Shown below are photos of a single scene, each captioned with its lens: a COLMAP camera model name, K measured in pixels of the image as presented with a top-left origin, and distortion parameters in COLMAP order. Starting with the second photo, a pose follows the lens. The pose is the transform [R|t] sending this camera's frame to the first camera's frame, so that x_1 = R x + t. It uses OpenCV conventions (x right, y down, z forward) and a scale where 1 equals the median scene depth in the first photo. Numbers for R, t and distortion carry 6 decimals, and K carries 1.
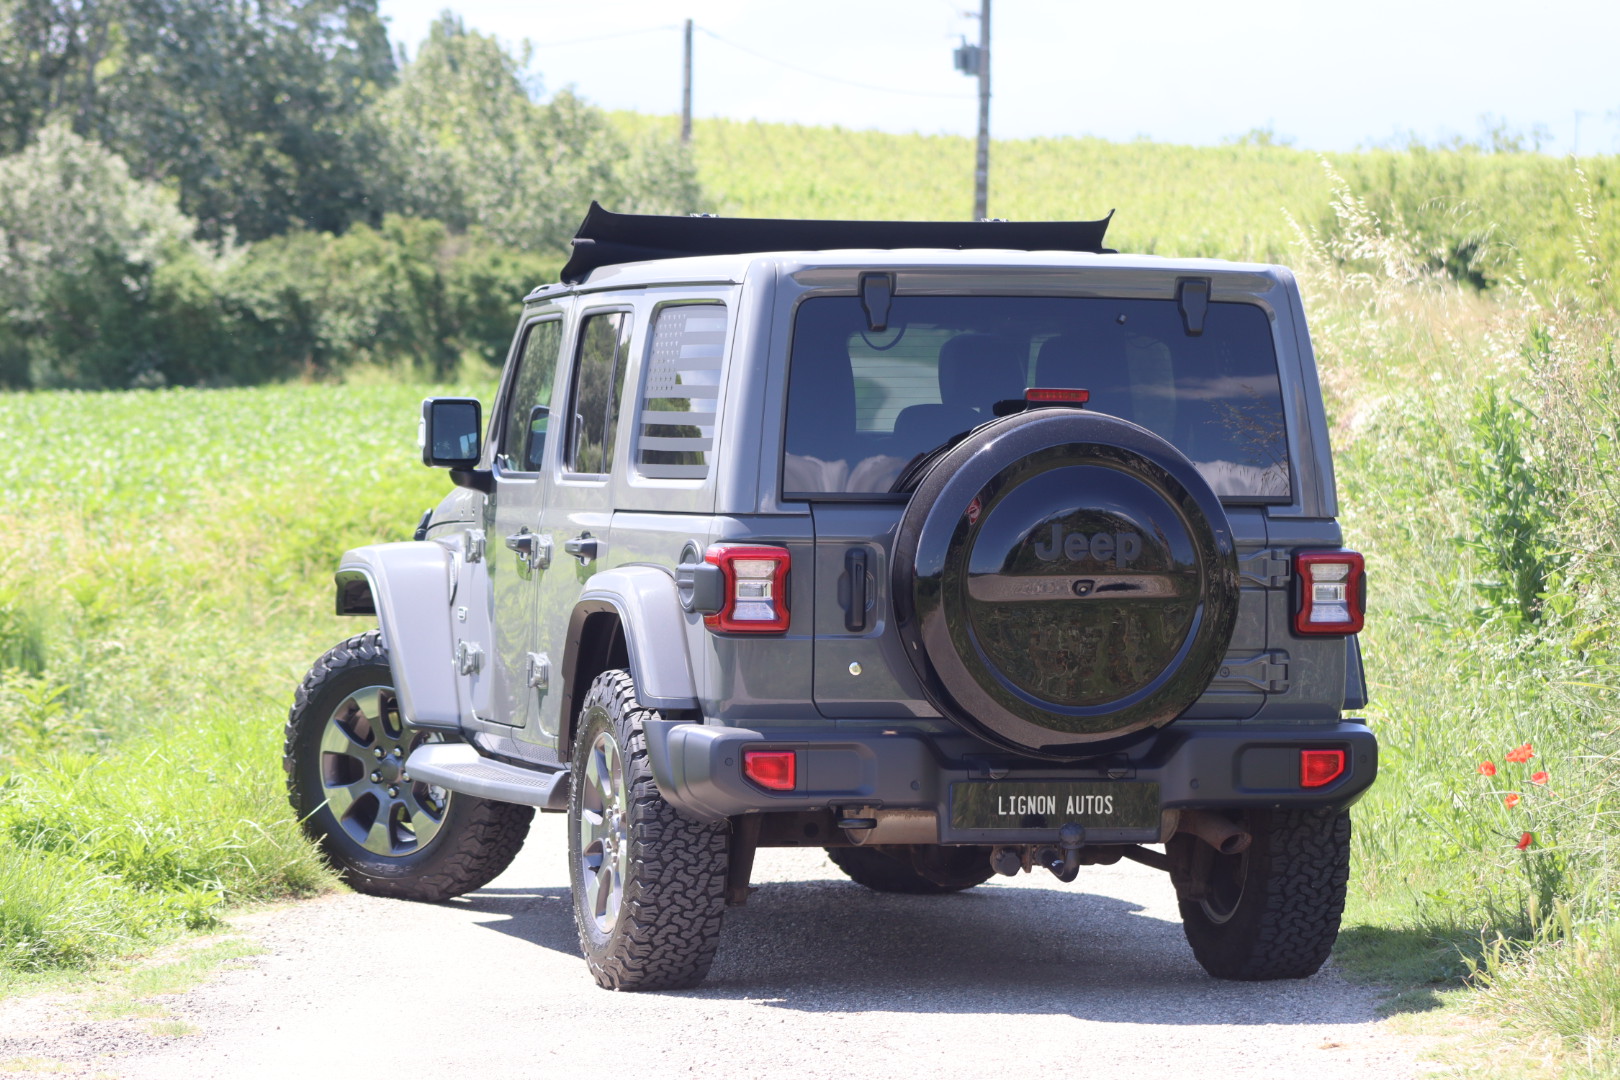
lens RADIAL K [[7308.6, 0, 801.0], [0, 7308.6, 550.0], [0, 0, 1]] dist [0.292775, 0.000000]
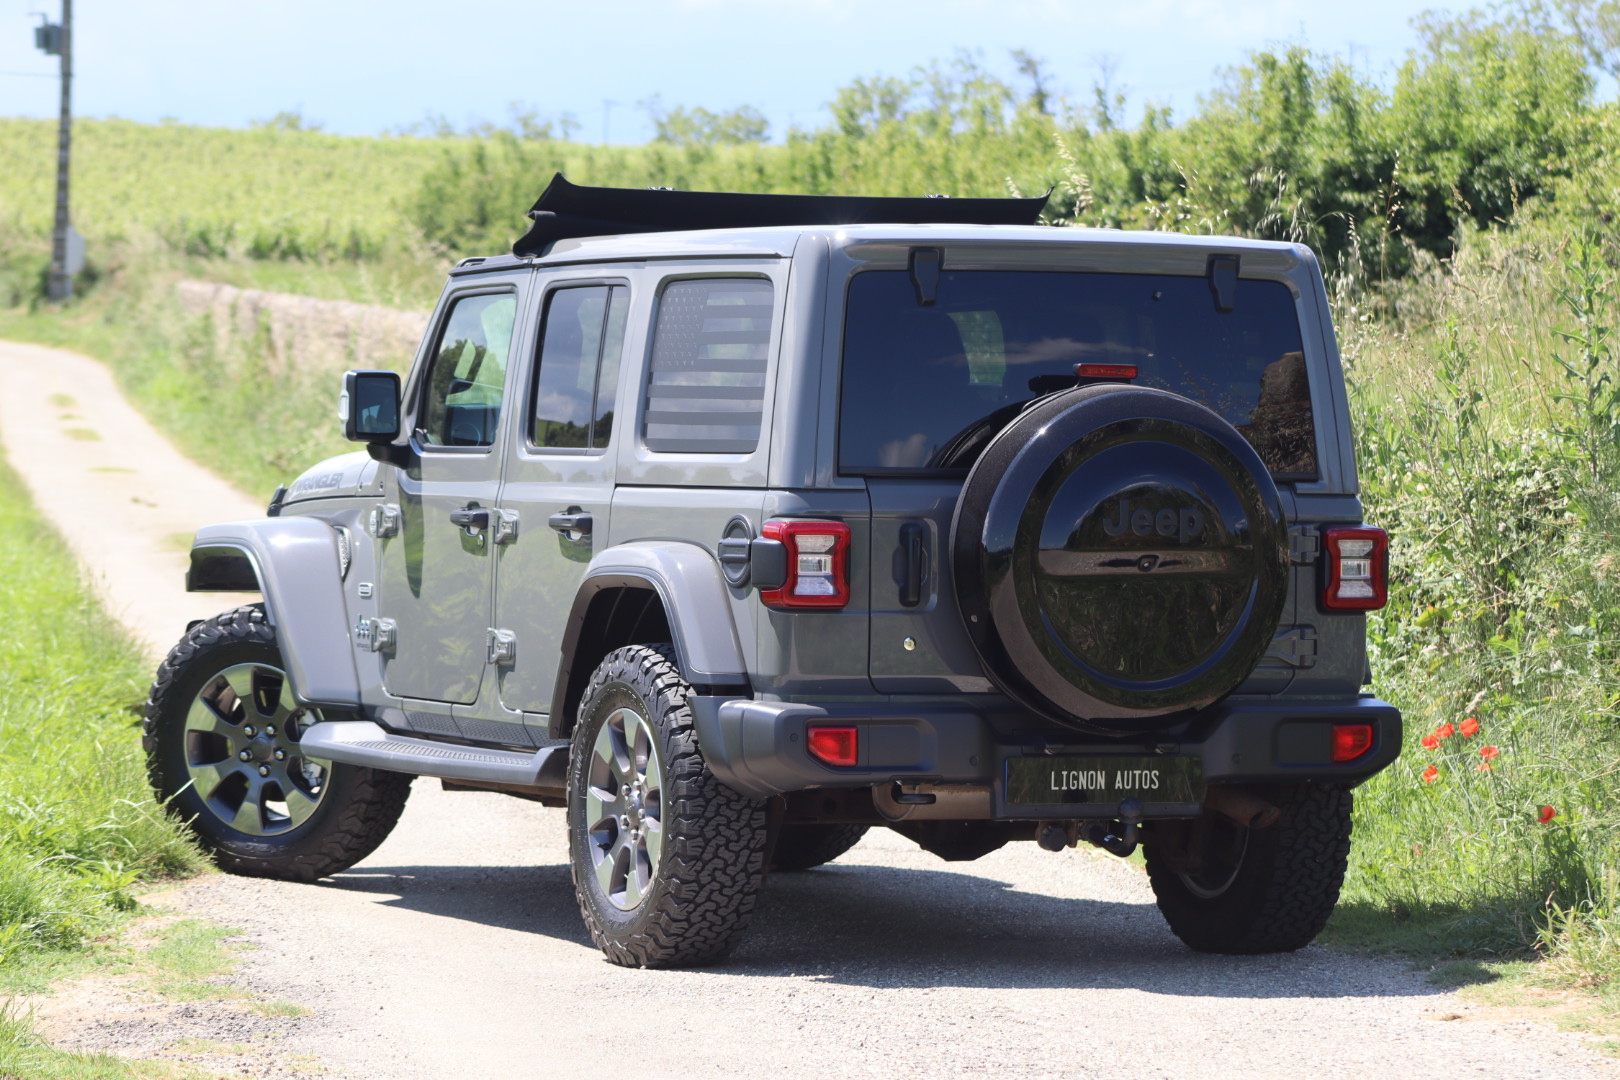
lens RADIAL K [[7308.6, 0, 819.6], [0, 7308.6, 528.7], [0, 0, 1]] dist [0.292775, 0.000000]
pose [[0.988761, 0.002467, 0.149486, -0.150041], [-0.002317, 0.999997, -0.001175, 0.001675], [-0.149489, 0.000816, 0.988763, 0.015000]]
